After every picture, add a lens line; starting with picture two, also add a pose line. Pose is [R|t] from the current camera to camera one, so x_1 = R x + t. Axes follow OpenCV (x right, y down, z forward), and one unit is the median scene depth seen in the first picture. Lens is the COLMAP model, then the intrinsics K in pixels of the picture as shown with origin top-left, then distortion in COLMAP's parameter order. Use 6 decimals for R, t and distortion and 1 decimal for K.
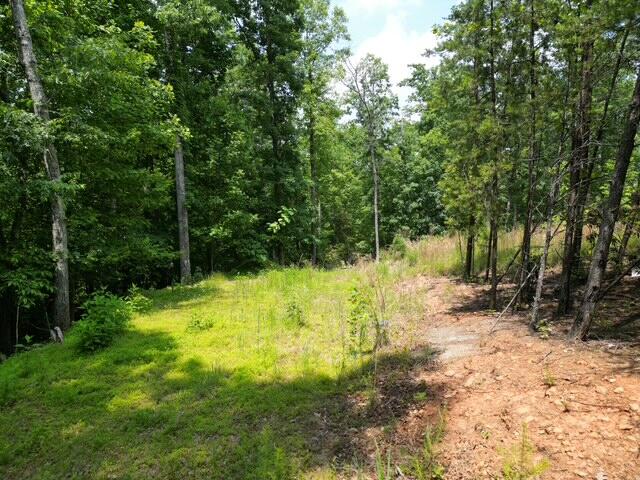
lens RADIAL K [[449.0, 0, 323.4], [0, 449.0, 240.9], [0, 0, 1]] dist [0.064461, -0.050600]
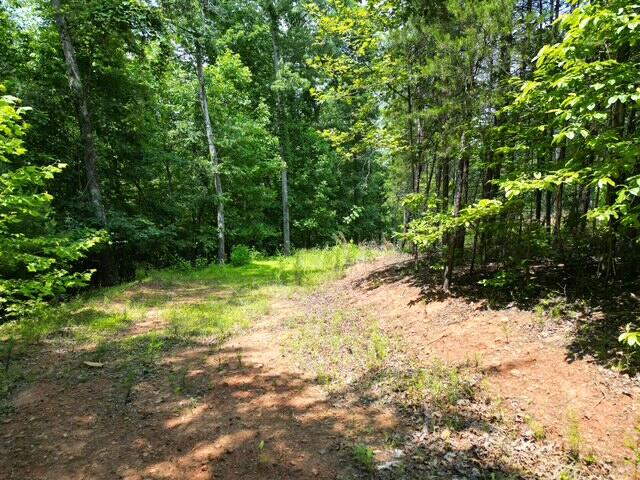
lens RADIAL K [[449.0, 0, 317.5], [0, 449.0, 239.7], [0, 0, 1]] dist [0.064461, -0.050600]
pose [[0.962532, 0.022368, -0.270244, 0.215422], [-0.022339, 0.999745, 0.003186, 0.033860], [0.270246, 0.002971, 0.962787, -0.459614]]
